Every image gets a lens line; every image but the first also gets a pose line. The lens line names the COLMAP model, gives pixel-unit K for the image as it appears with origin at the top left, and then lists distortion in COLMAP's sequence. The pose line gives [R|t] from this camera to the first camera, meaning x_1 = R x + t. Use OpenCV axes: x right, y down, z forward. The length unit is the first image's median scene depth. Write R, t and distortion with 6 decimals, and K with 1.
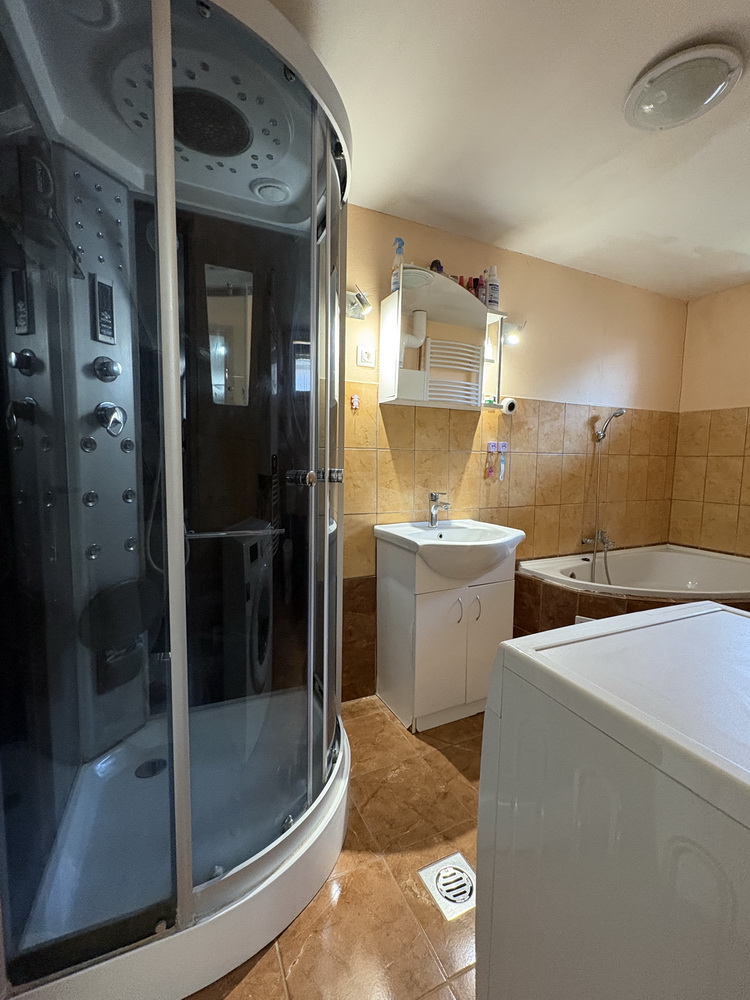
lens RADIAL K [[438.5, 0, 376.9], [0, 438.5, 501.1], [0, 0, 1]] dist [-0.001166, 0.001504]
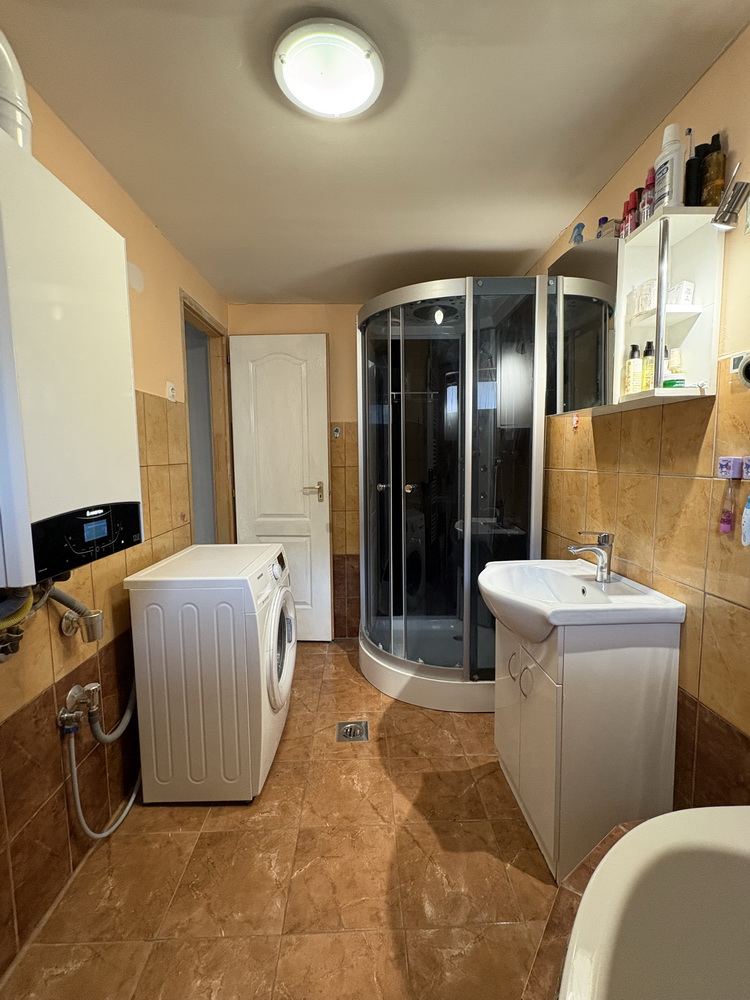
lens RADIAL K [[438.5, 0, 375.8], [0, 438.5, 497.6], [0, 0, 1]] dist [-0.001166, 0.001504]
pose [[-0.410144, 0.071586, -0.909207, 0.863217], [-0.088663, 0.989063, 0.117869, -0.118585], [0.907701, 0.128957, -0.399311, 0.882211]]
